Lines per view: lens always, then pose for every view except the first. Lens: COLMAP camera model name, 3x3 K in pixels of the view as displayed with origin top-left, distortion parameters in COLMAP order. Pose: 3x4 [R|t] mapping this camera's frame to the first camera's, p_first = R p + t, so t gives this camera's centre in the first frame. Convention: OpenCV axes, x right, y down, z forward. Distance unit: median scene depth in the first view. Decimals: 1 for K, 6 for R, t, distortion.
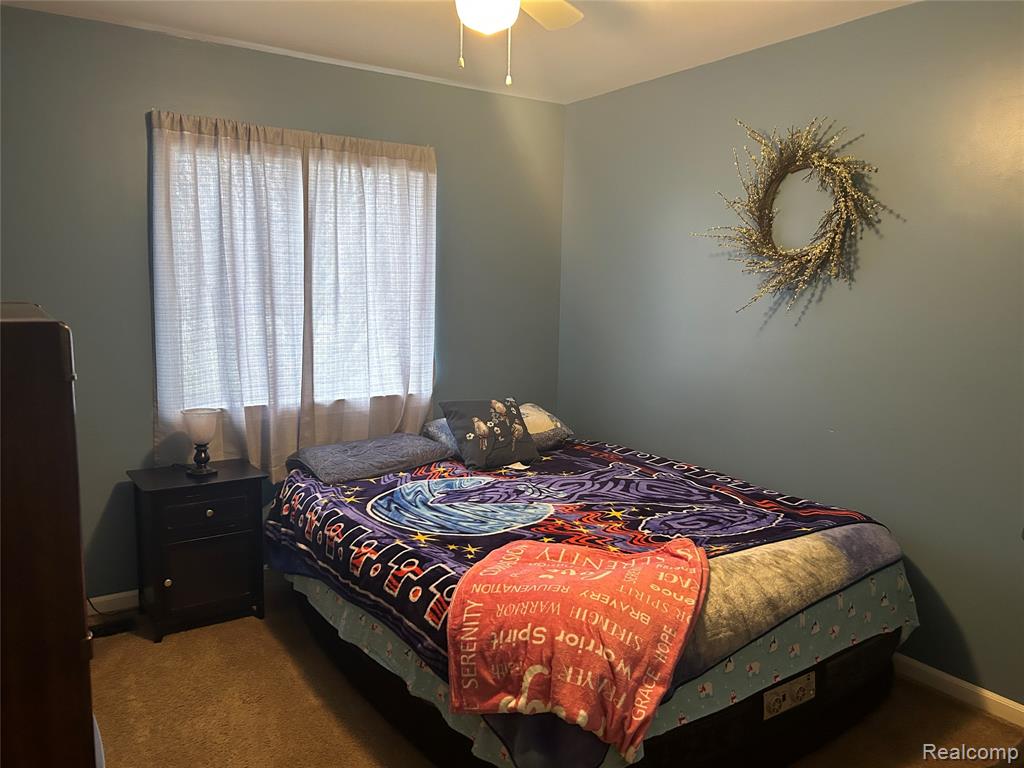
lens RADIAL K [[773.8, 0, 515.8], [0, 773.8, 382.9], [0, 0, 1]] dist [0.053717, -0.050935]
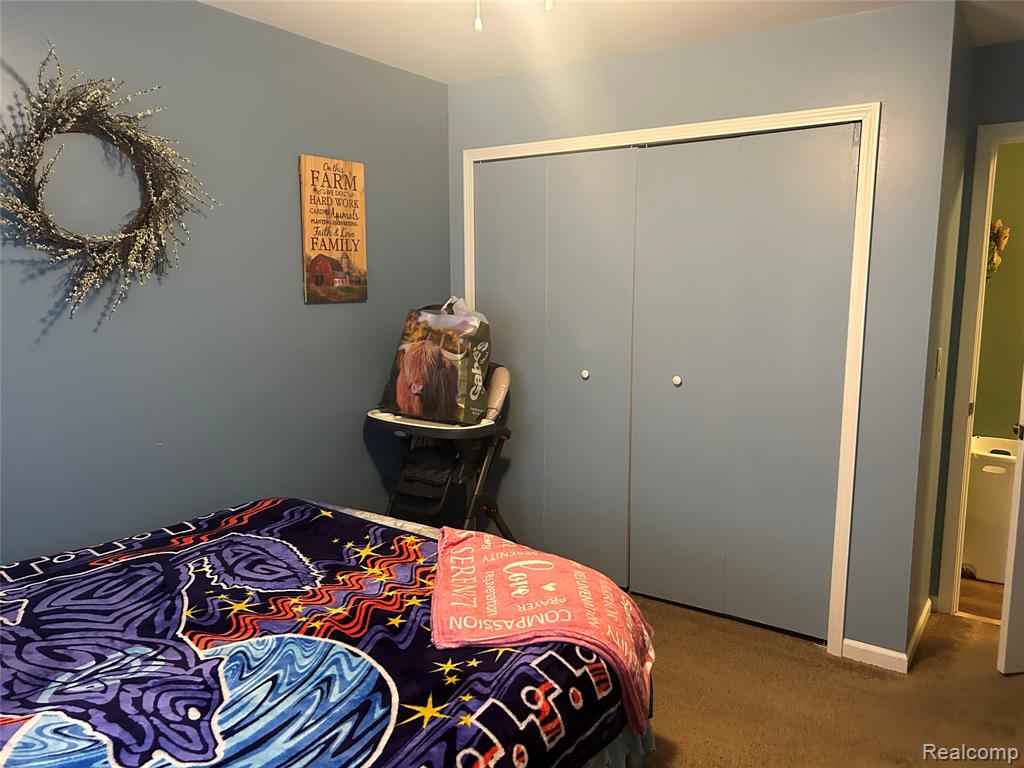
lens RADIAL K [[773.8, 0, 515.0], [0, 773.8, 386.5], [0, 0, 1]] dist [0.053717, -0.050935]
pose [[-0.355567, -0.147470, 0.922944, -0.583801], [0.108299, 0.974322, 0.197402, -0.141060], [-0.928355, 0.170143, -0.330466, 0.950682]]
